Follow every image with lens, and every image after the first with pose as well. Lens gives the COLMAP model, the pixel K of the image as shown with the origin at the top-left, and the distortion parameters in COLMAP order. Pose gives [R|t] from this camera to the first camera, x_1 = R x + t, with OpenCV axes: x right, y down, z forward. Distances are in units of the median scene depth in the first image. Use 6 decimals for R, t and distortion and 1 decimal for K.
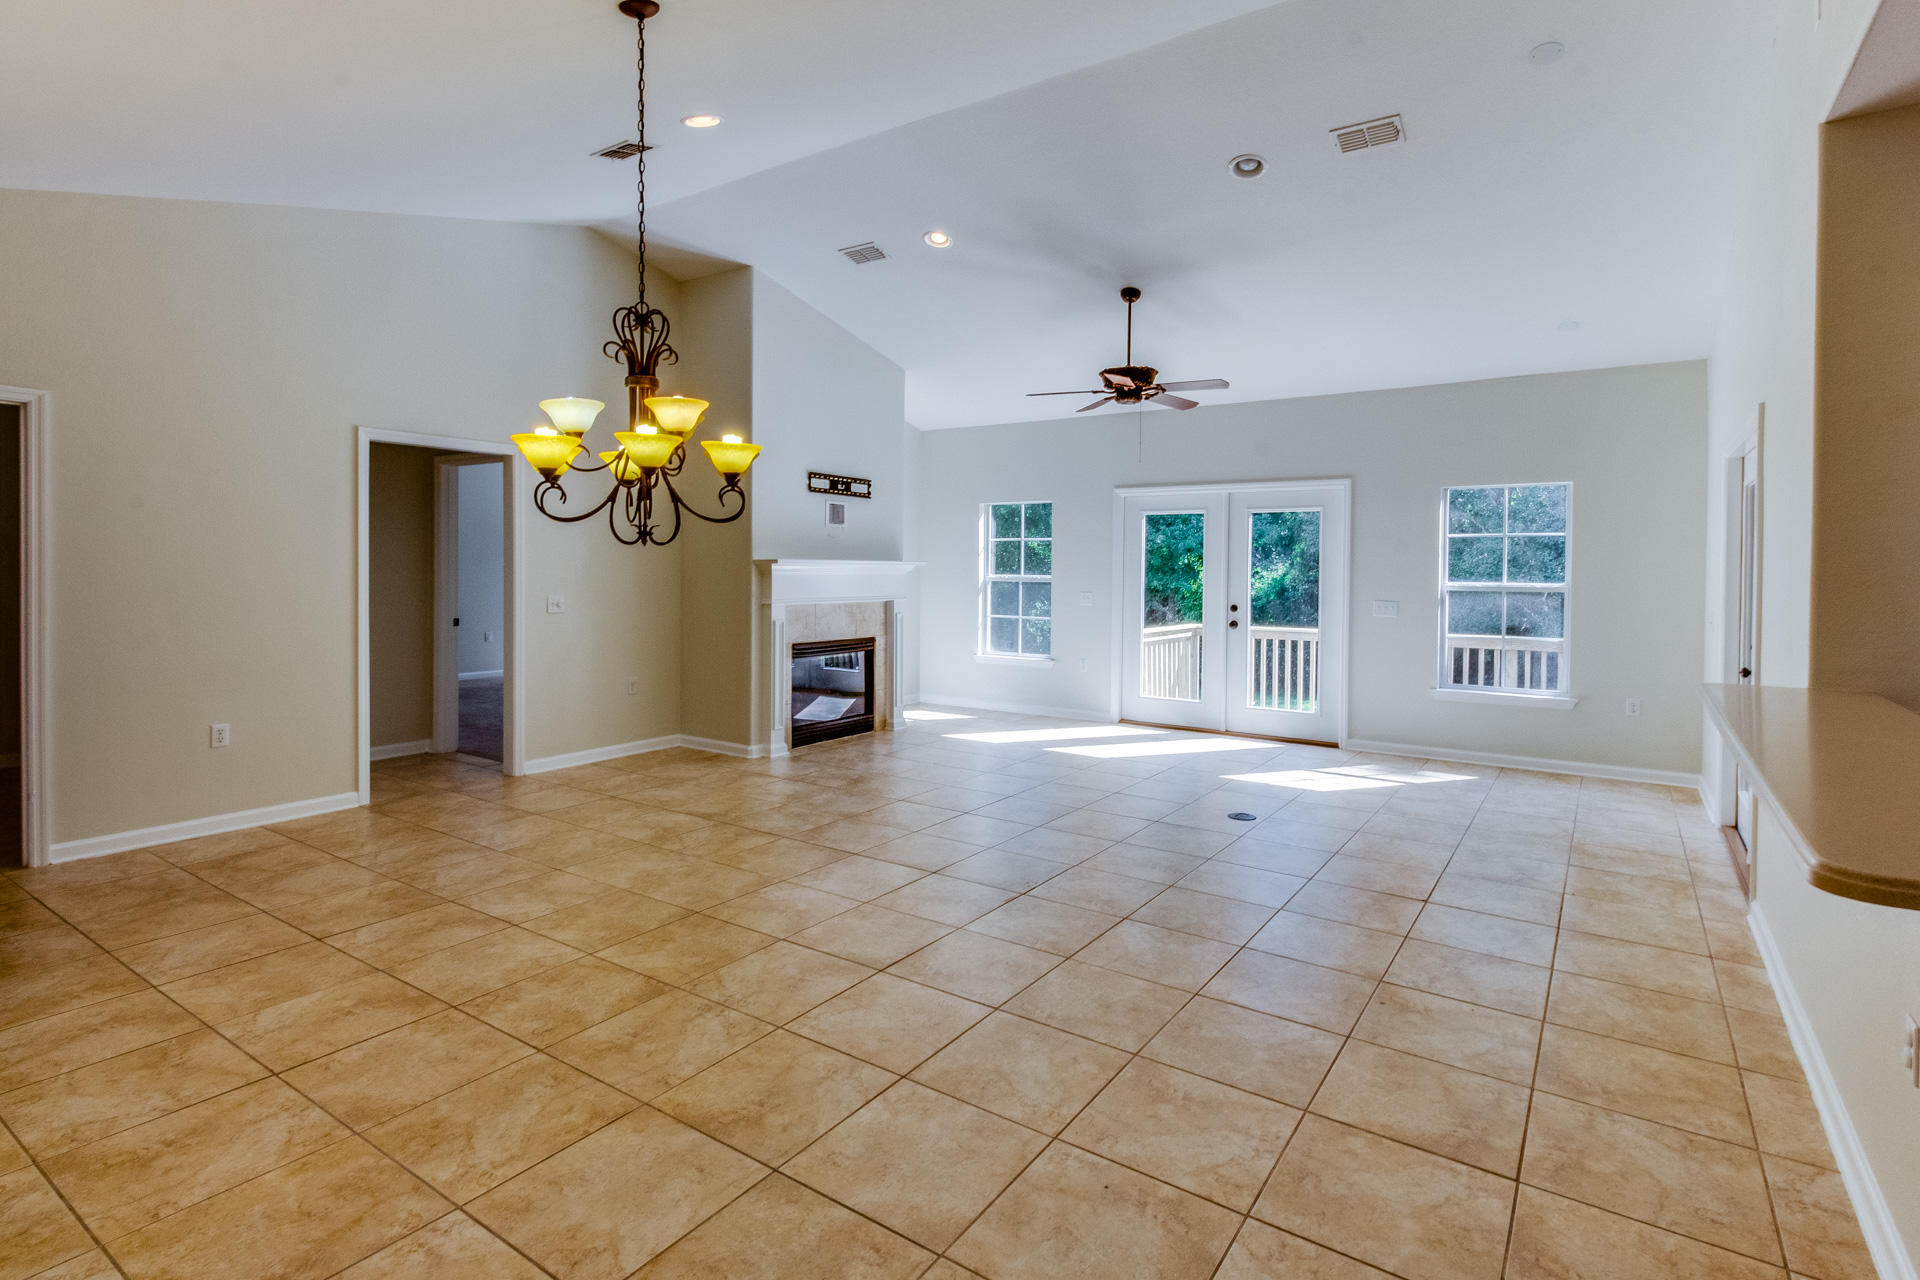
lens RADIAL K [[938.8, 0, 991.3], [0, 938.8, 576.6], [0, 0, 1]] dist [0.018179, -0.006752]
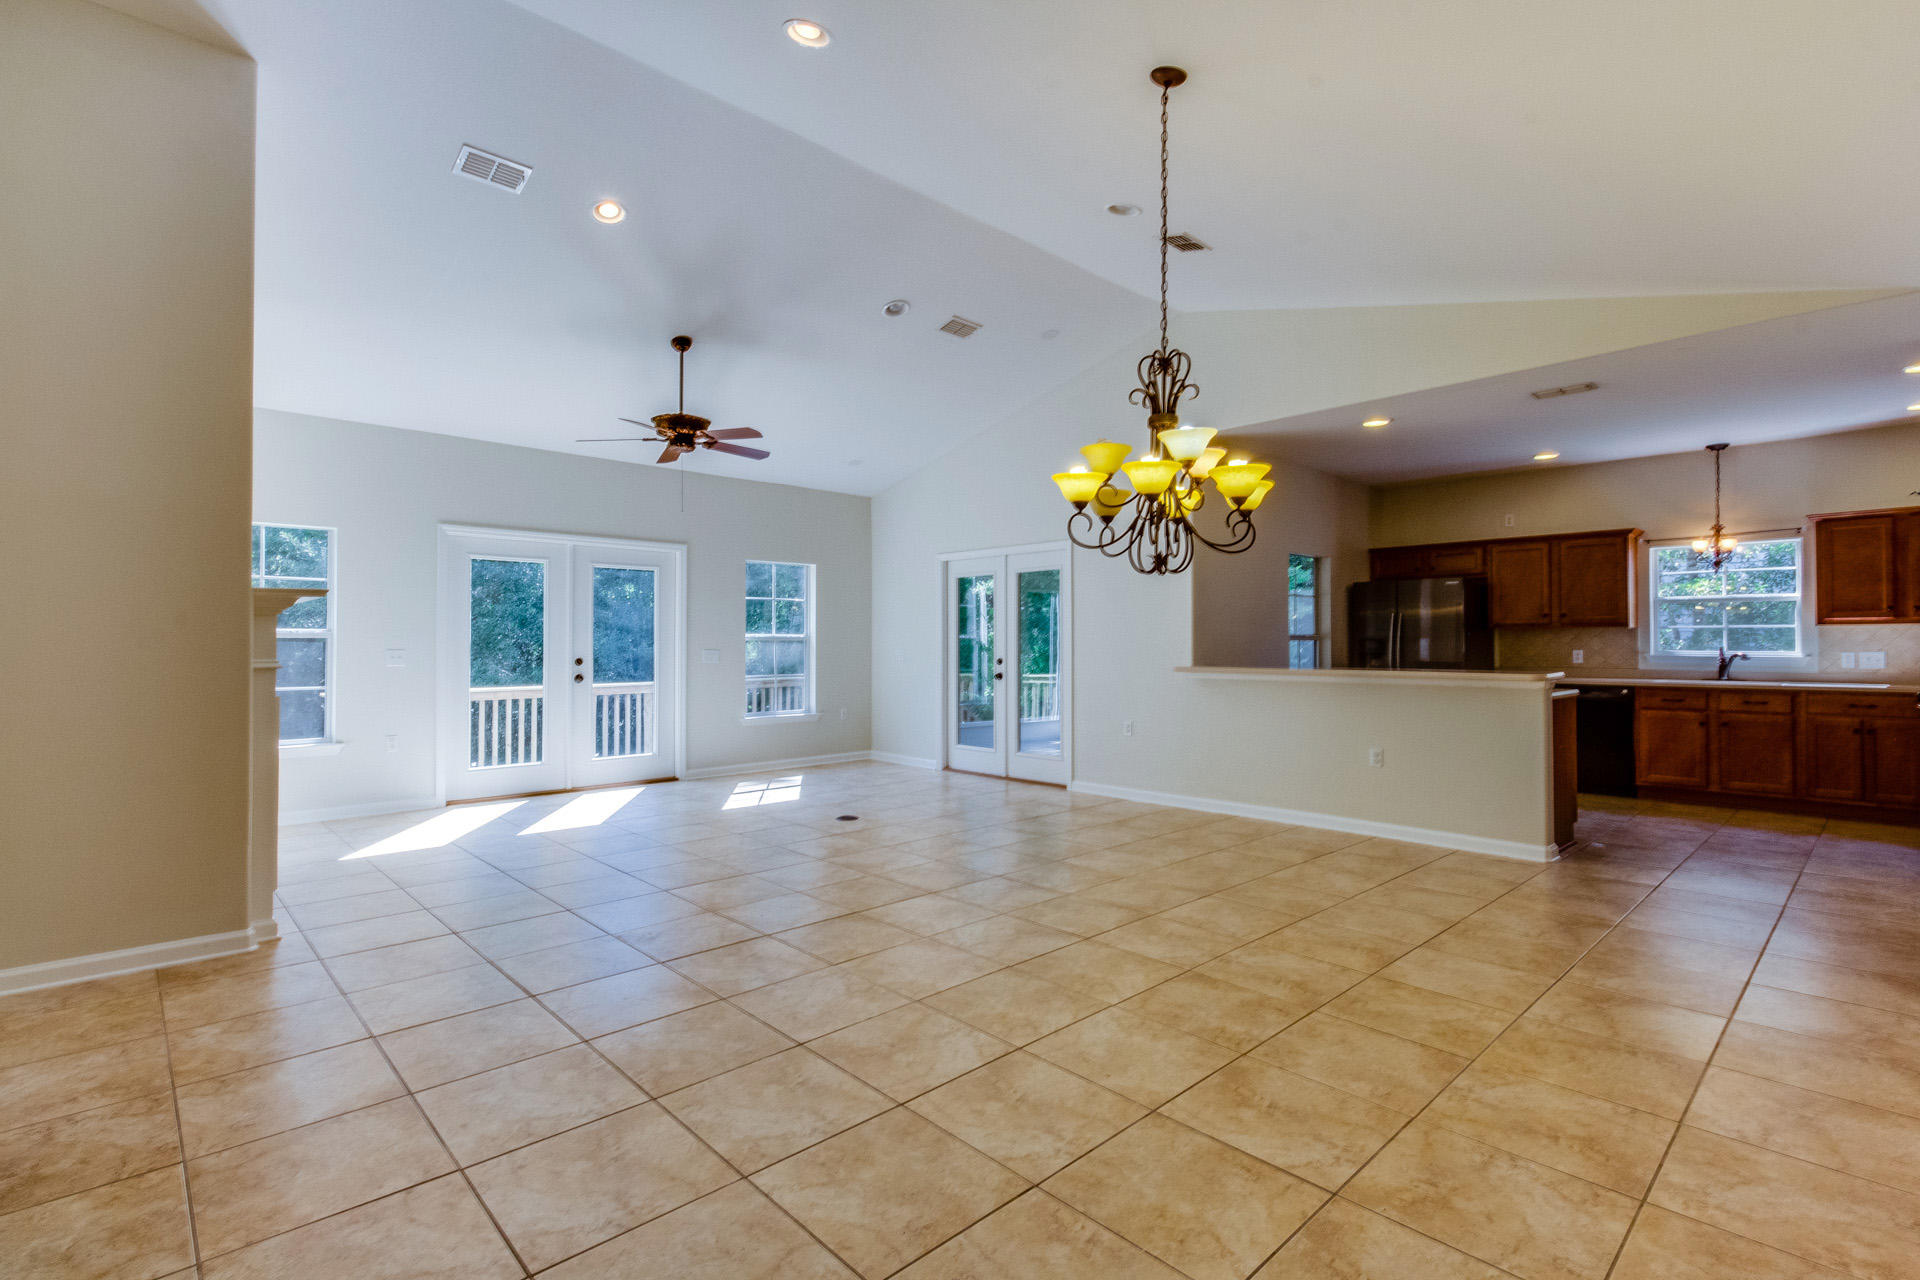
lens RADIAL K [[938.8, 0, 894.2], [0, 938.8, 630.8], [0, 0, 1]] dist [0.018179, -0.006752]
pose [[0.230033, 0.007920, 0.973151, -0.770796], [0.013994, 0.999837, -0.011445, 0.020502], [-0.973082, 0.016251, 0.229885, 0.550984]]
